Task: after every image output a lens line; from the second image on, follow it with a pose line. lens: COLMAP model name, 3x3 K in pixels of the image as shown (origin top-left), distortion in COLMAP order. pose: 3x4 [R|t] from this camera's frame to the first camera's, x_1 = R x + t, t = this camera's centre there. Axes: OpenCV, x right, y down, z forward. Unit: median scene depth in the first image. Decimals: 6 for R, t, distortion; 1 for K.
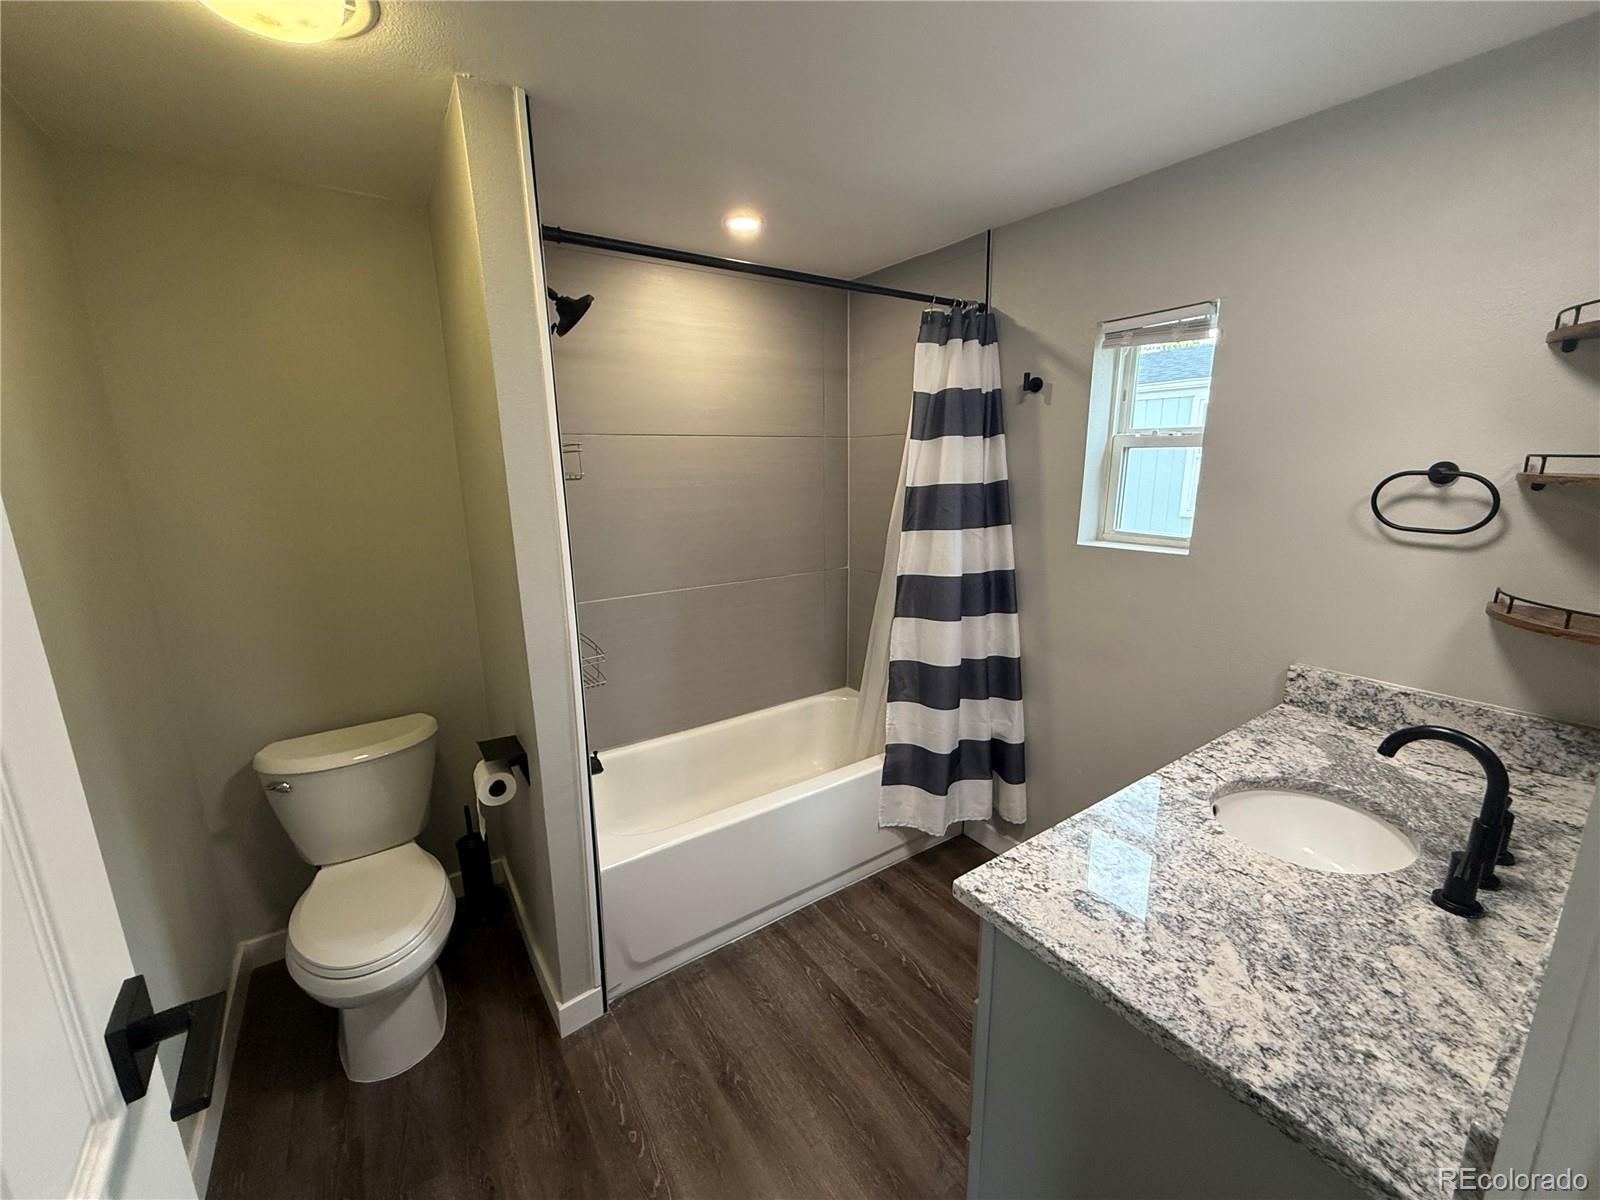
lens RADIAL K [[635.8, 0, 792.7], [0, 635.8, 595.5], [0, 0, 1]] dist [-0.002544, -0.000286]
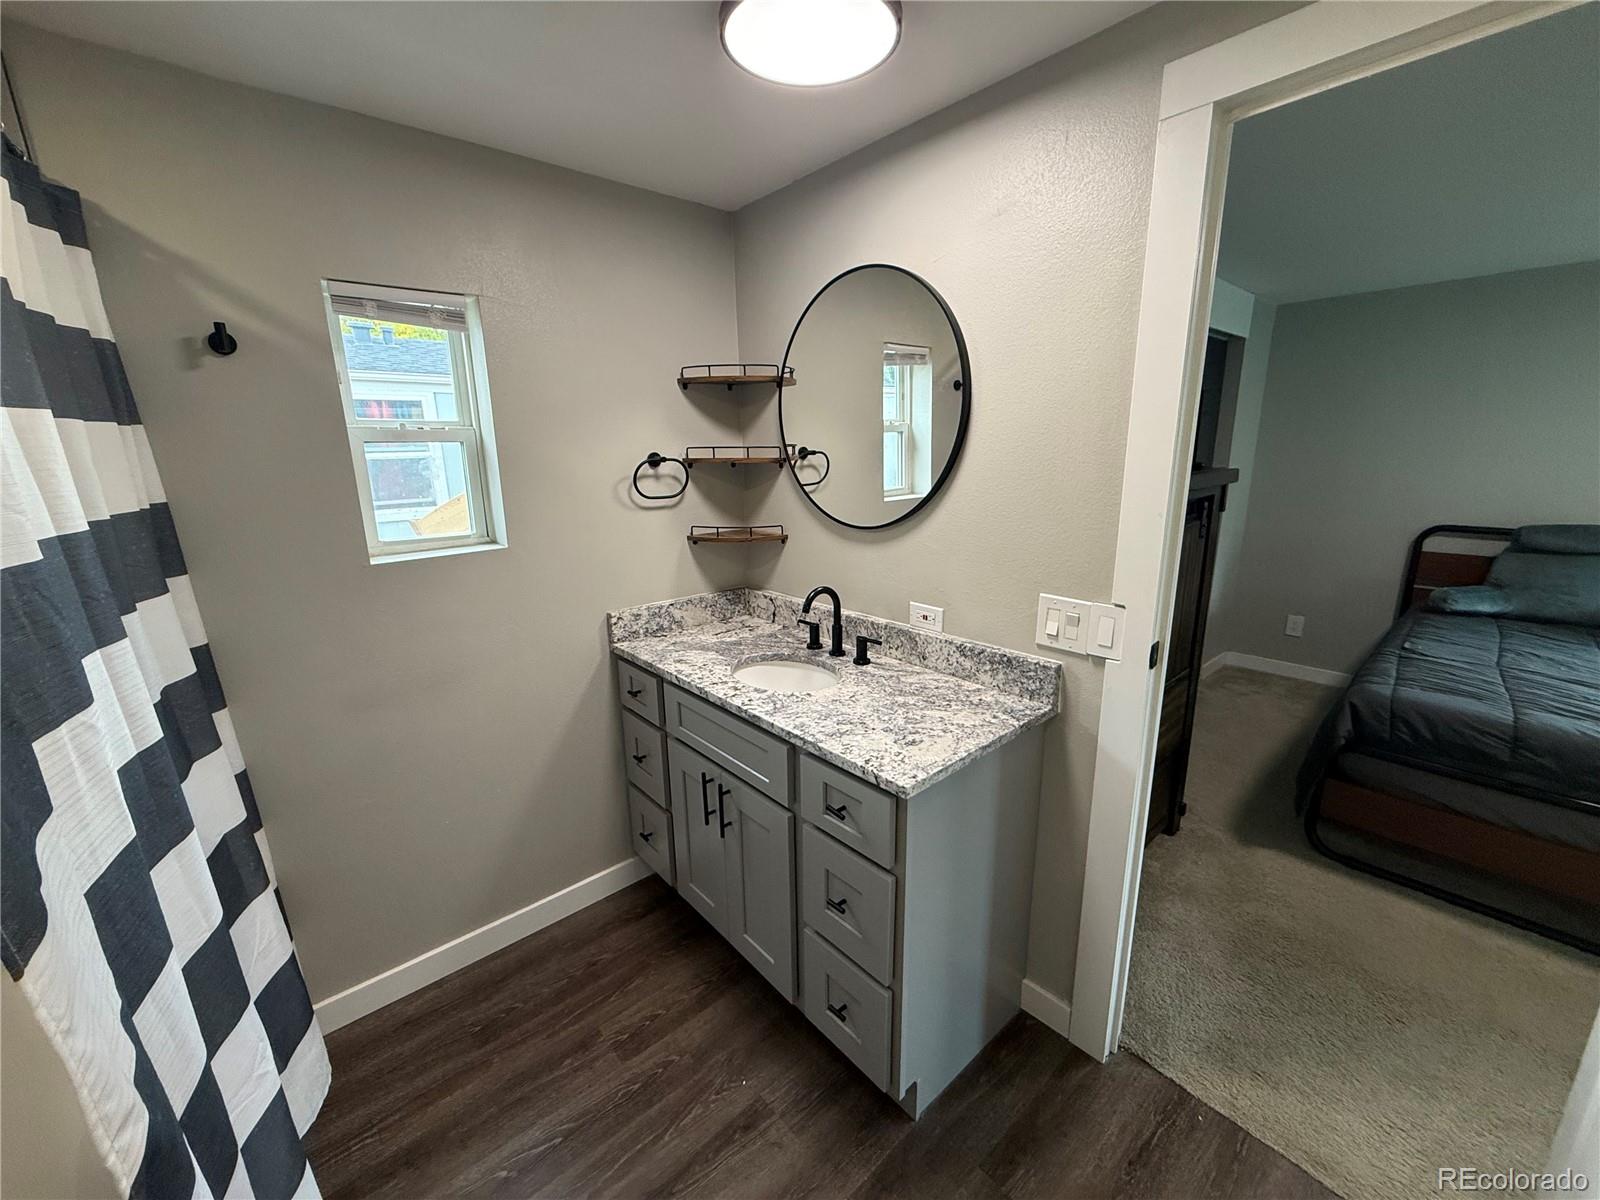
lens RADIAL K [[635.8, 0, 798.4], [0, 635.8, 597.8], [0, 0, 1]] dist [-0.002544, -0.000286]
pose [[-0.120768, -0.215861, 0.968927, -0.579084], [0.229864, 0.943461, 0.238838, -0.163250], [-0.965701, 0.251565, -0.064321, 0.835467]]
